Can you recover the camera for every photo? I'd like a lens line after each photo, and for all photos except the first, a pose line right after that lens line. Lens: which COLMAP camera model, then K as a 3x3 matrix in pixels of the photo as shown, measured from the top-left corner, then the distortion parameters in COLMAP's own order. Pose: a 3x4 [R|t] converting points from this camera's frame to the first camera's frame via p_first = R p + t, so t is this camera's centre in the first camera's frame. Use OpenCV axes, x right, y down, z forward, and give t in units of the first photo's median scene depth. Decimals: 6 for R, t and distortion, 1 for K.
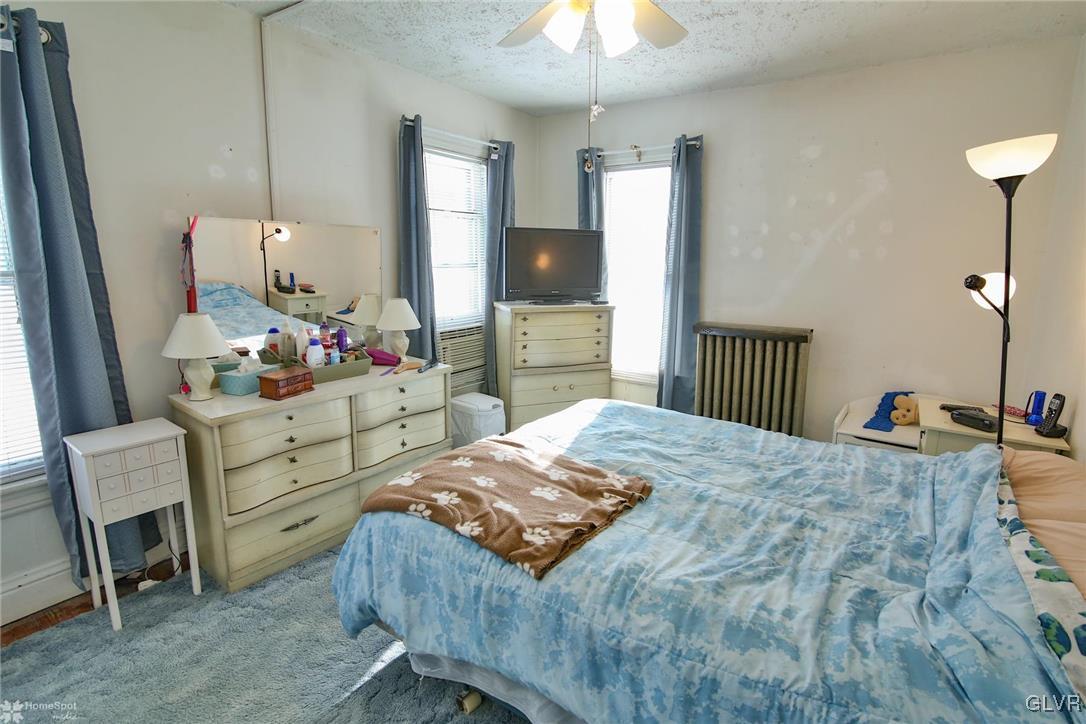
lens RADIAL K [[528.3, 0, 548.3], [0, 528.3, 361.2], [0, 0, 1]] dist [-0.020520, 0.000785]
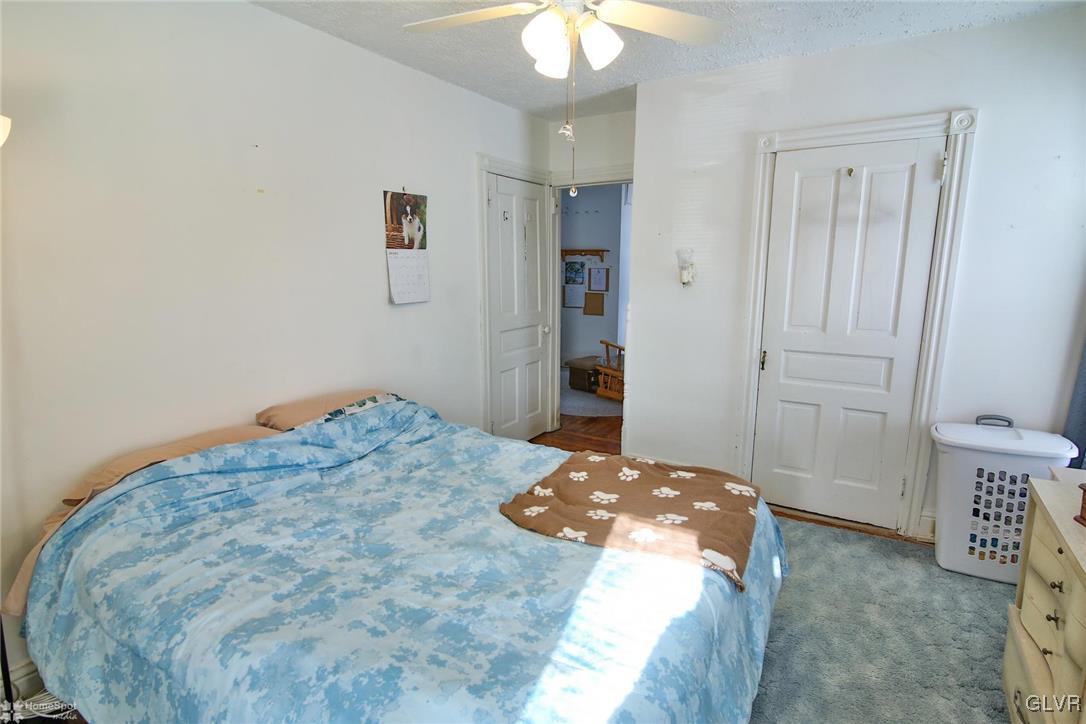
lens RADIAL K [[528.3, 0, 548.3], [0, 528.3, 361.2], [0, 0, 1]] dist [-0.020520, 0.000785]
pose [[-0.997719, 0.009328, -0.066863, 0.173087], [-0.016617, 0.926007, 0.377140, -0.393488], [0.065434, 0.377390, -0.923740, 1.828428]]
